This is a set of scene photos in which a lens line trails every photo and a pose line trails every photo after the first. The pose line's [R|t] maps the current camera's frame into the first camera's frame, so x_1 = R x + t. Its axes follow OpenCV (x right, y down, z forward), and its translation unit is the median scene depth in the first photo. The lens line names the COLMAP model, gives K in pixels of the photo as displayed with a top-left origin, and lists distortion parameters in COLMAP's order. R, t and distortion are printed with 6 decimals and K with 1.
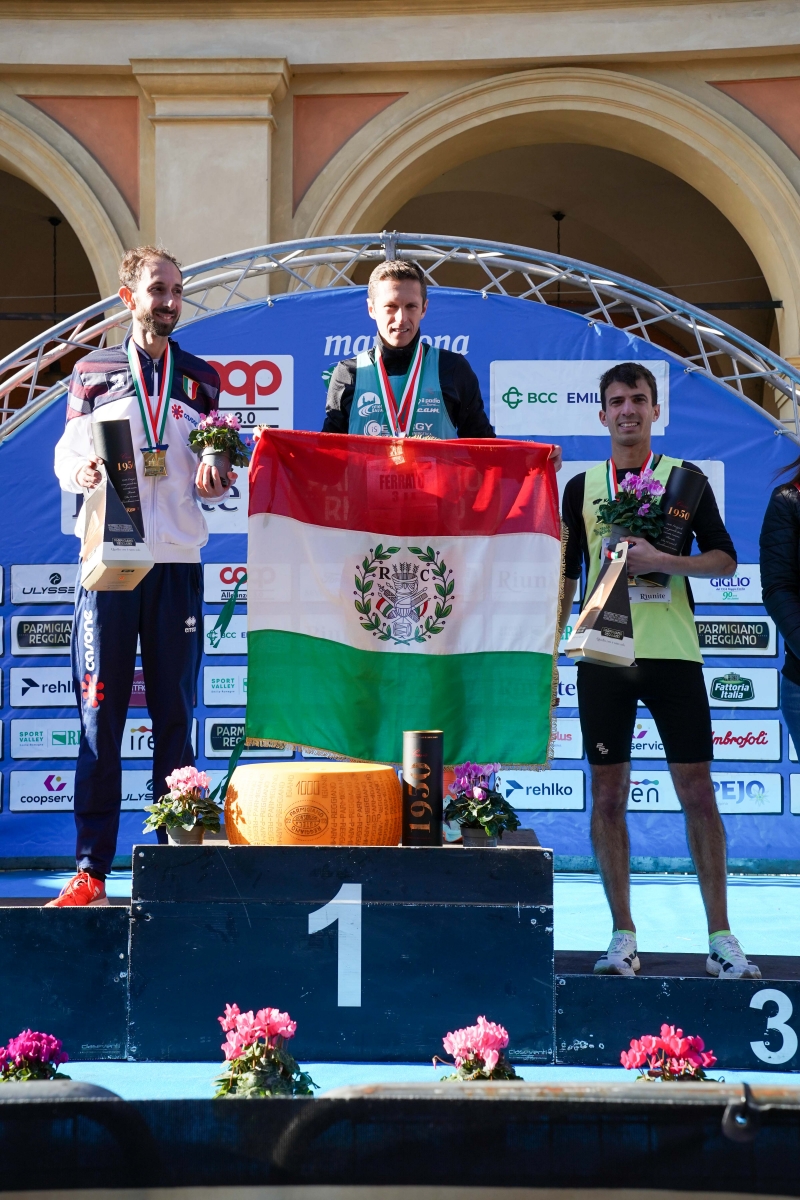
lens RADIAL K [[1347.4, 0, 407.8], [0, 1347.4, 606.5], [0, 0, 1]] dist [0.130334, 0.000000]
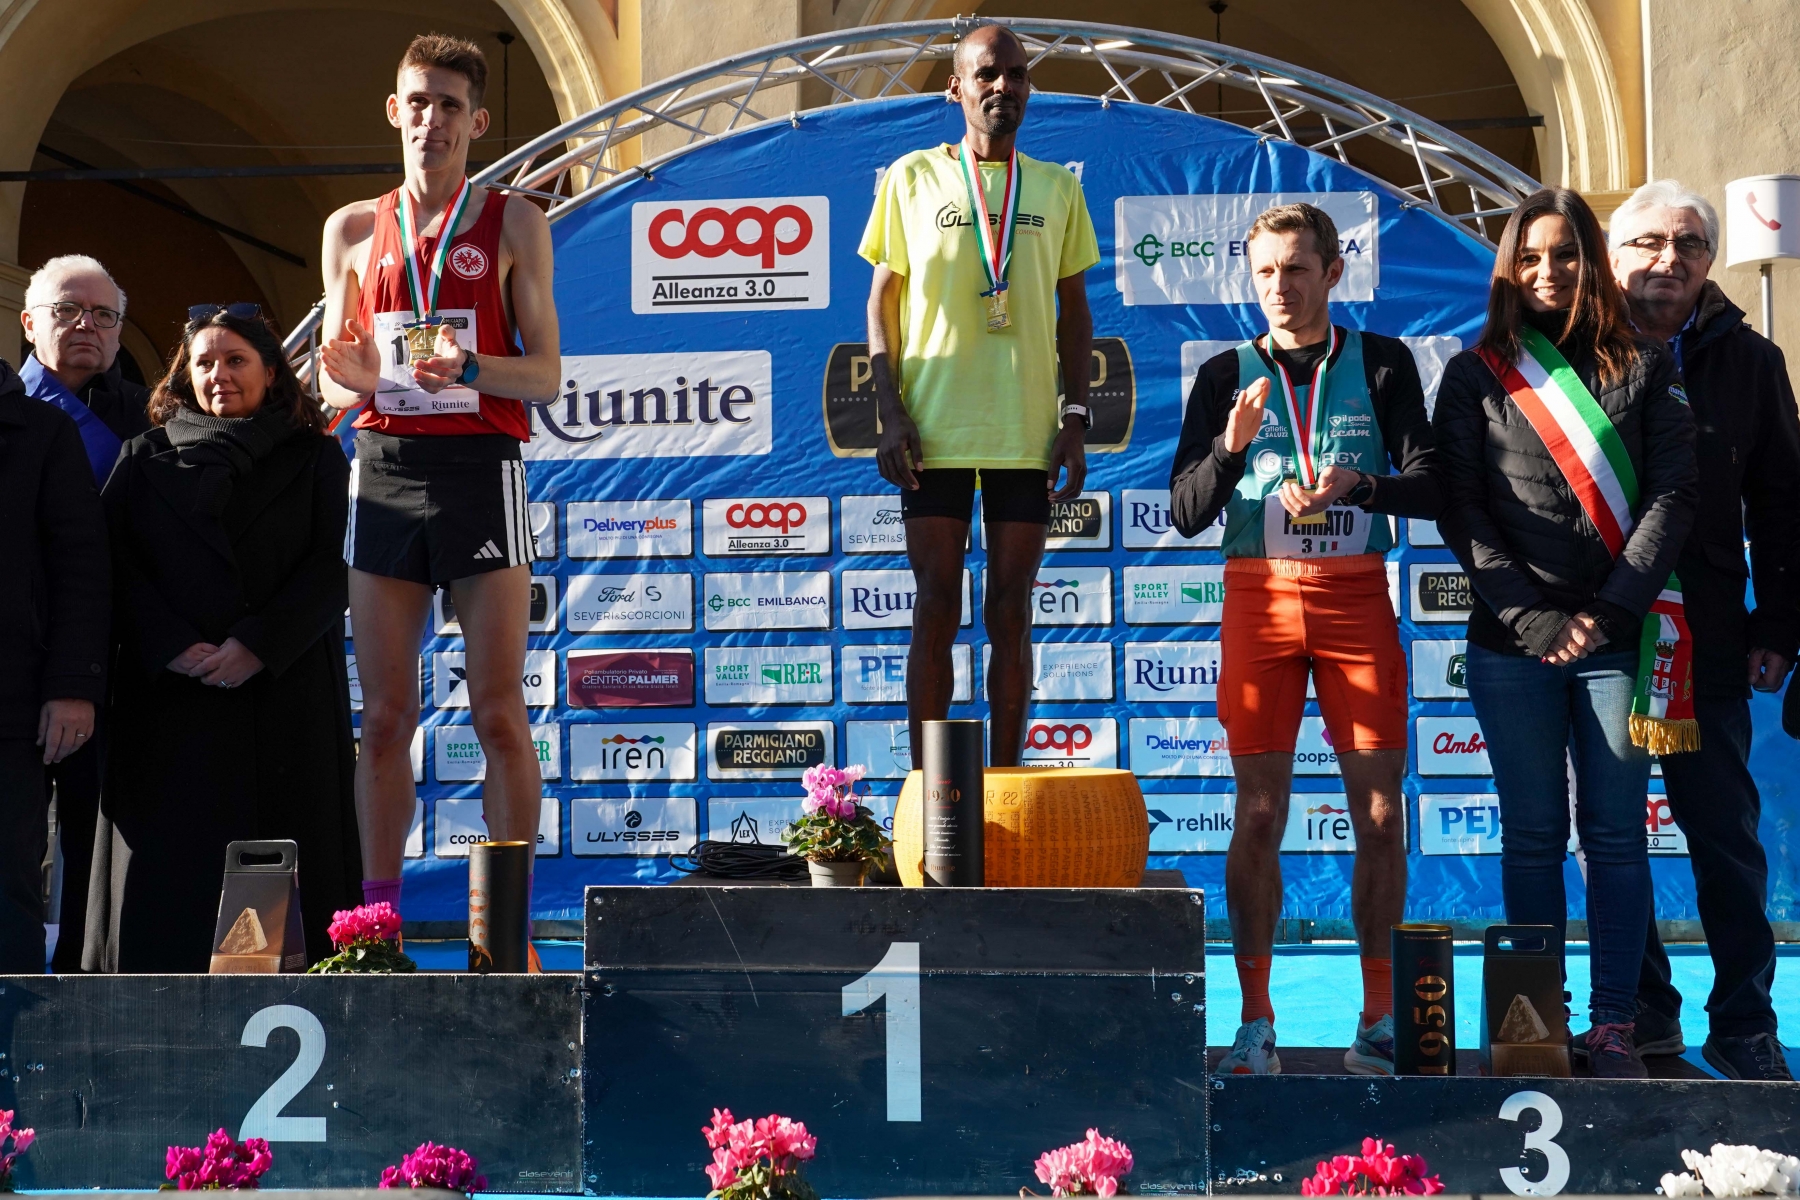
lens RADIAL K [[1930.6, 0, 920.7], [0, 1930.6, 574.0], [0, 0, 1]] dist [0.012014, 0.000000]
pose [[0.998681, -0.013737, -0.049480, 0.008458], [0.013480, 0.999894, -0.005523, 0.013385], [0.049551, 0.004848, 0.998760, 0.019485]]
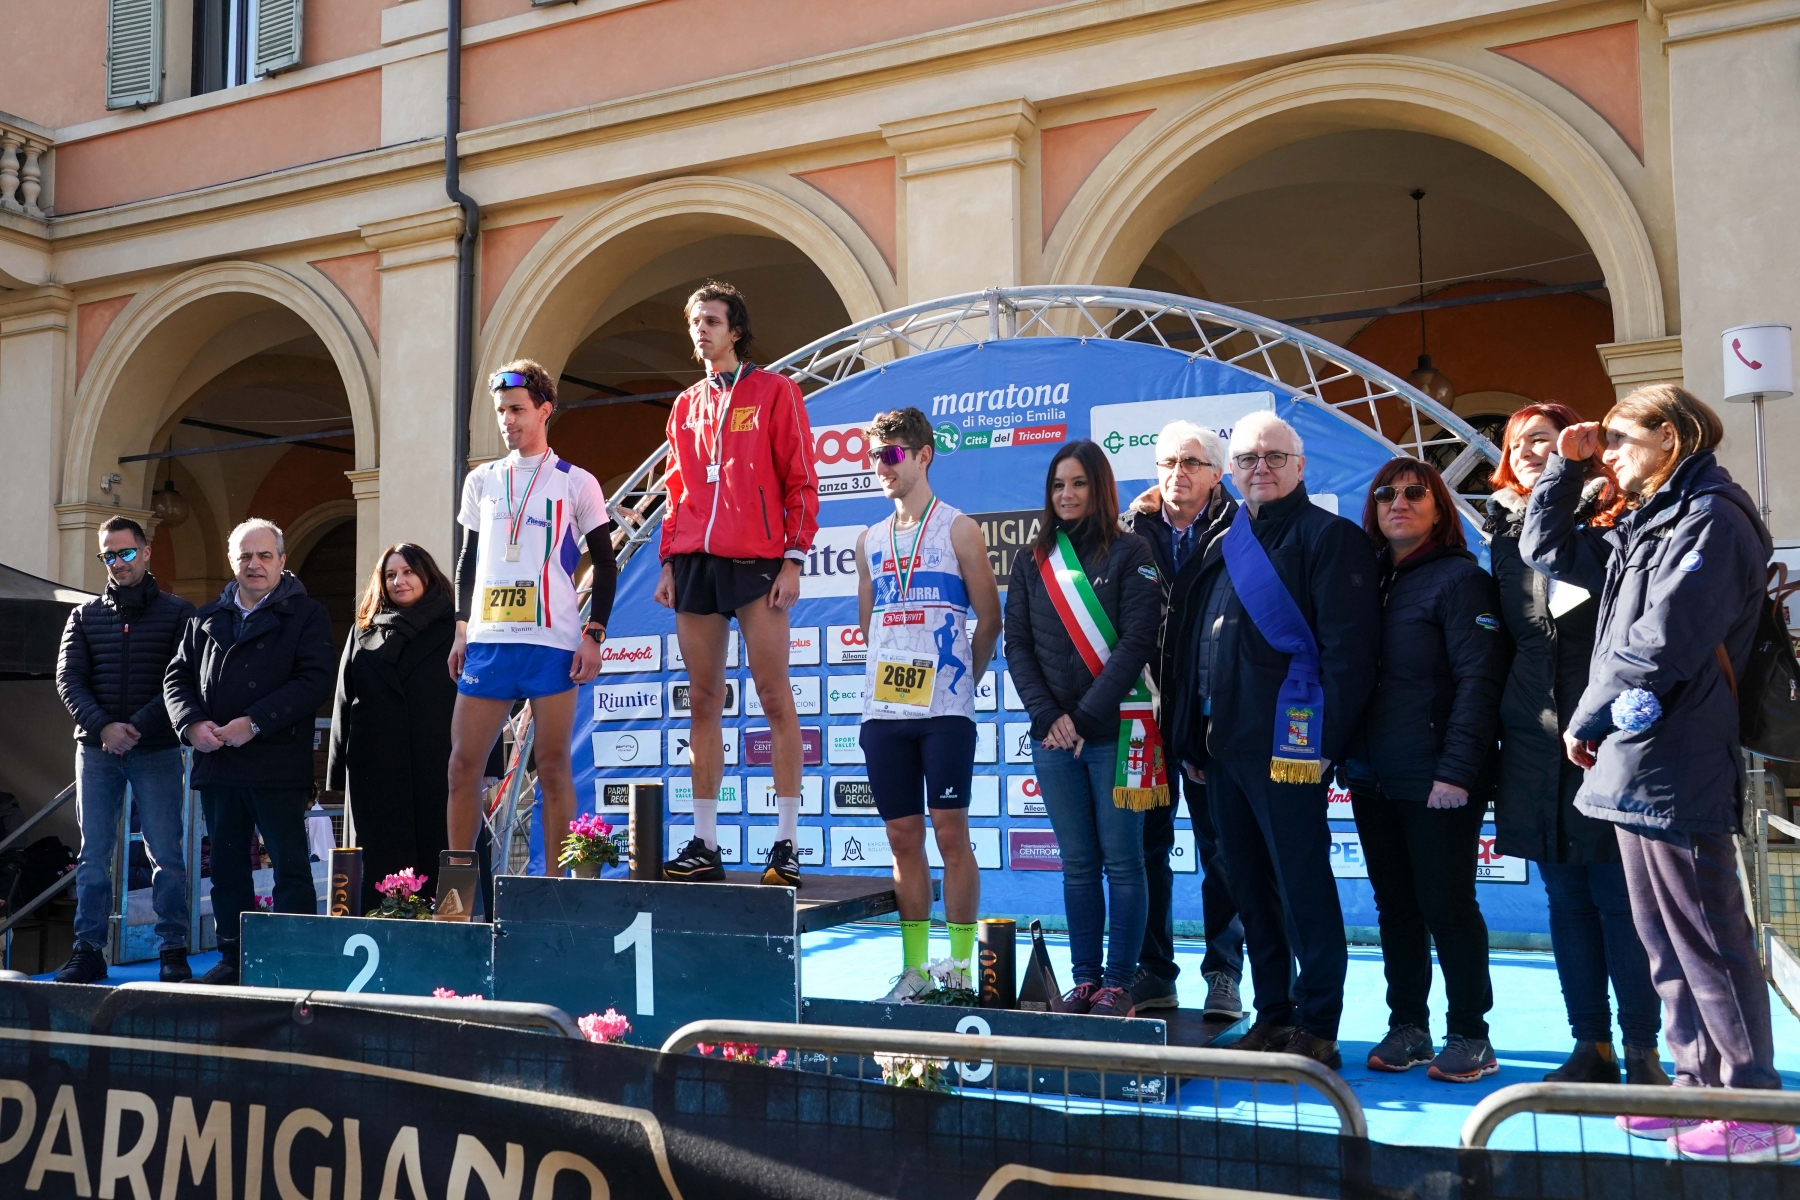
lens RADIAL K [[1585.2, 0, 889.8], [0, 1585.2, 608.7], [0, 0, 1]] dist [-0.038715, 0.067437]
pose [[0.926416, -0.041612, -0.374195, 0.347743], [0.032018, 0.998981, -0.031821, -0.005118], [0.375138, 0.017499, 0.926804, -0.104330]]
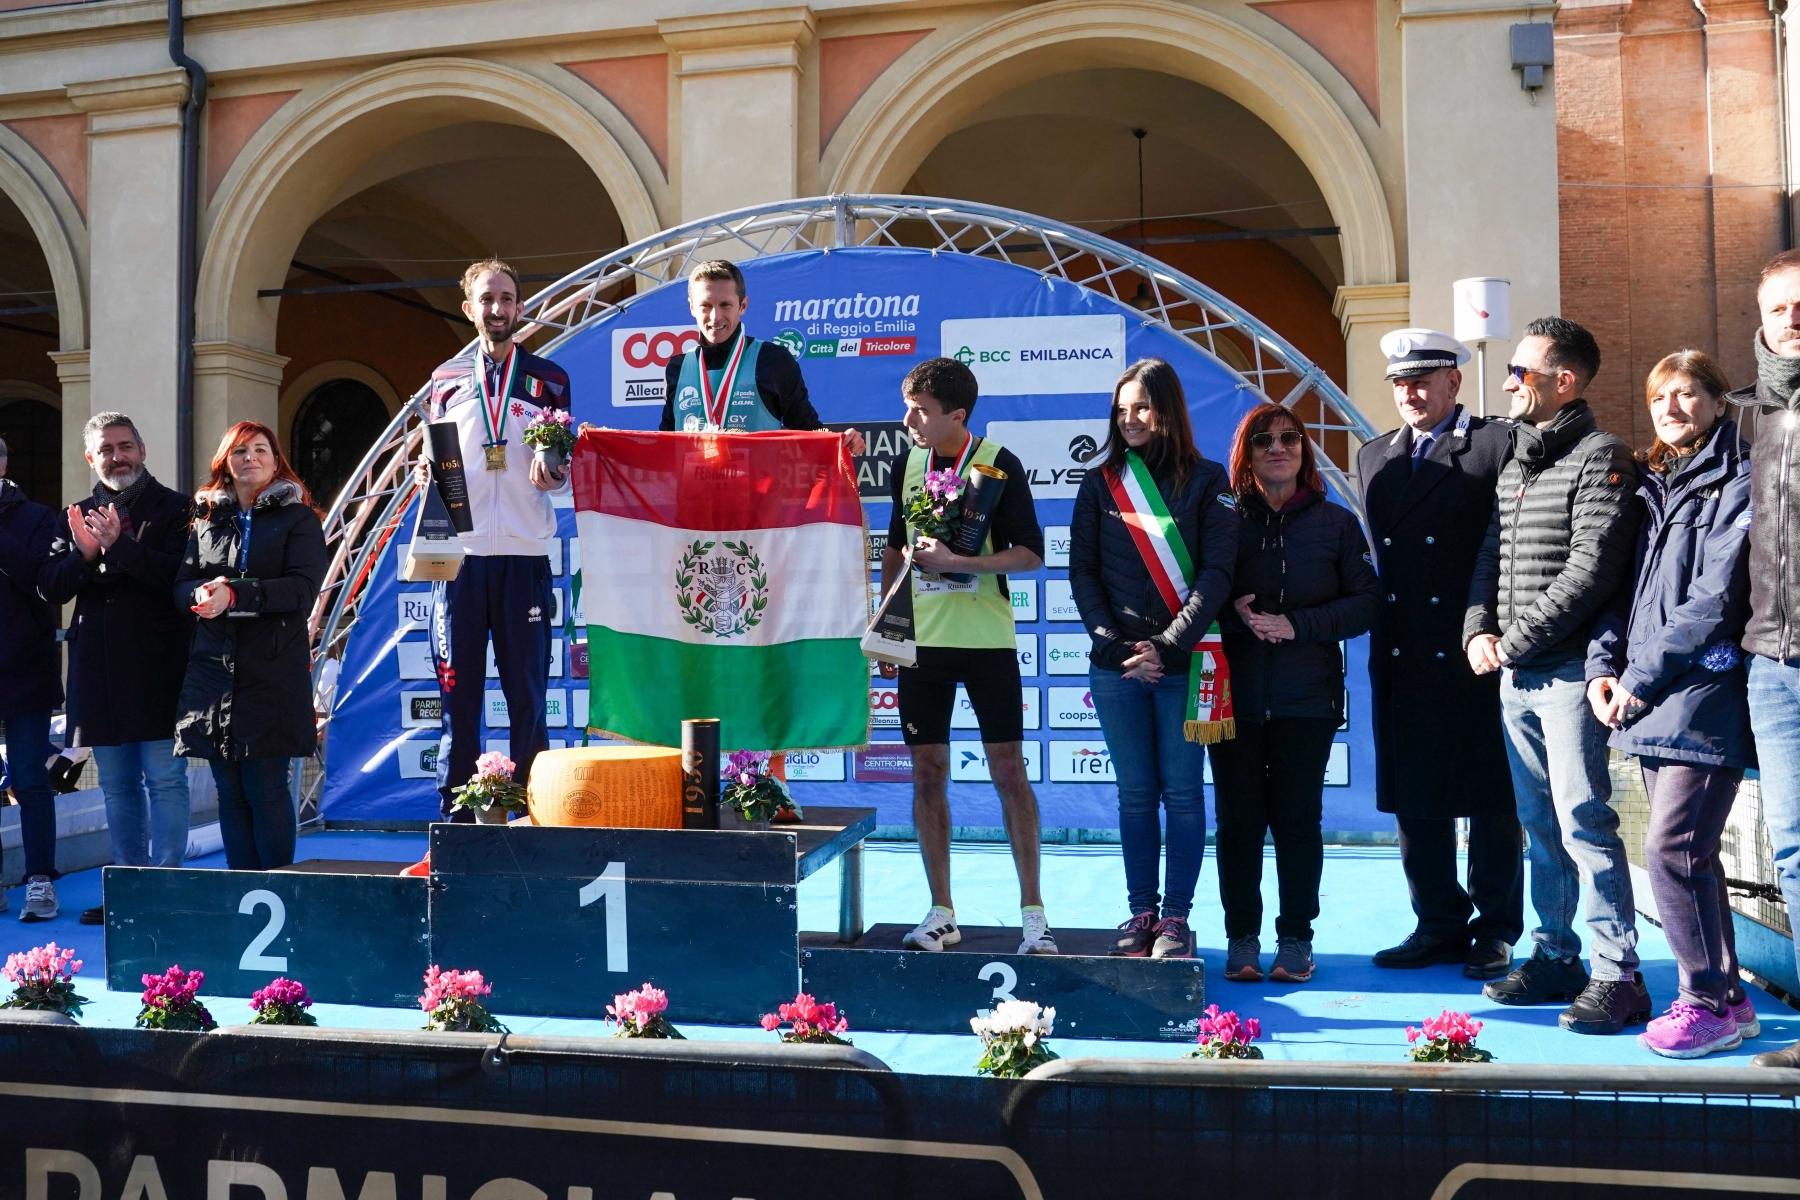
lens RADIAL K [[1489.0, 0, 898.6], [0, 1489.0, 598.5], [0, 0, 1]] dist [-0.090713, 0.048680]
pose [[0.990134, -0.013292, -0.139491, 0.177216], [0.018891, 0.999065, 0.038890, -0.024108], [0.138843, -0.041142, 0.989459, -0.065680]]
